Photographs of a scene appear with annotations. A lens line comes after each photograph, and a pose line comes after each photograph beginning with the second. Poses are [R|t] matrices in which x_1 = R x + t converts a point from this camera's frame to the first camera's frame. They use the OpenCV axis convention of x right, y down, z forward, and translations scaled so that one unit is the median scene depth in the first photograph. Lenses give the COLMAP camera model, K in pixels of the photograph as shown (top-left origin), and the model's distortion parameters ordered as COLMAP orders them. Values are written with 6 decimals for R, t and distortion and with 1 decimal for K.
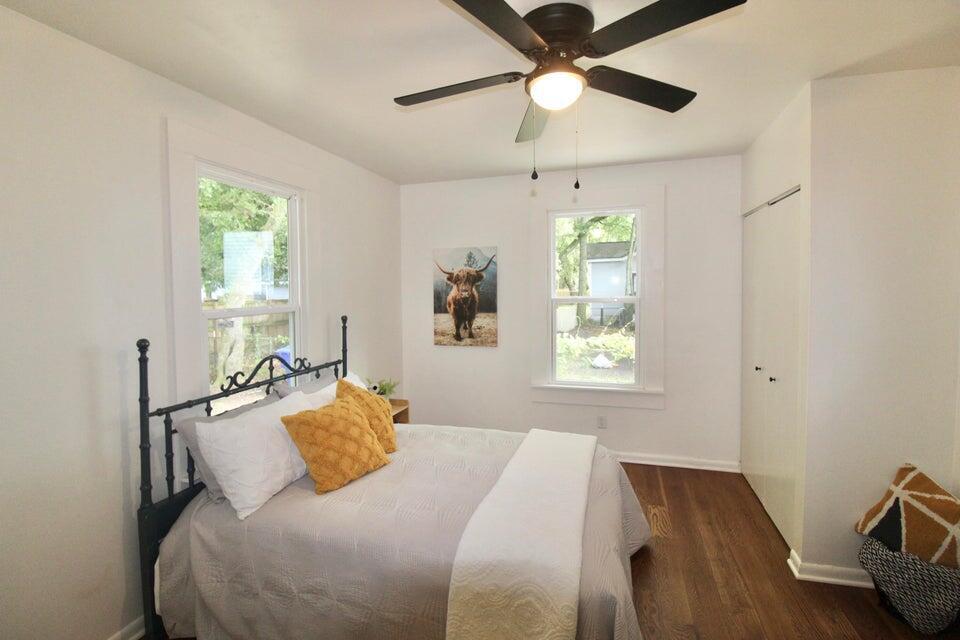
lens RADIAL K [[445.7, 0, 475.7], [0, 445.7, 304.9], [0, 0, 1]] dist [-0.007212, -0.009547]
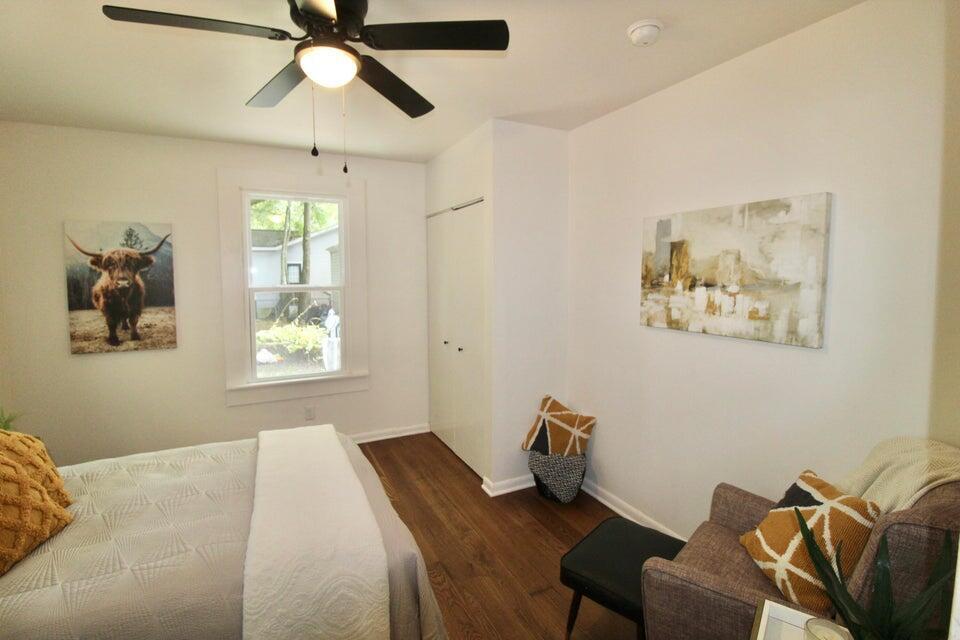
lens RADIAL K [[445.7, 0, 480.9], [0, 445.7, 306.0], [0, 0, 1]] dist [-0.007212, -0.009547]
pose [[0.722148, -0.036836, 0.690757, -0.107622], [0.021328, 0.999292, 0.030993, 0.004316], [-0.691410, -0.007649, 0.722422, 0.032243]]
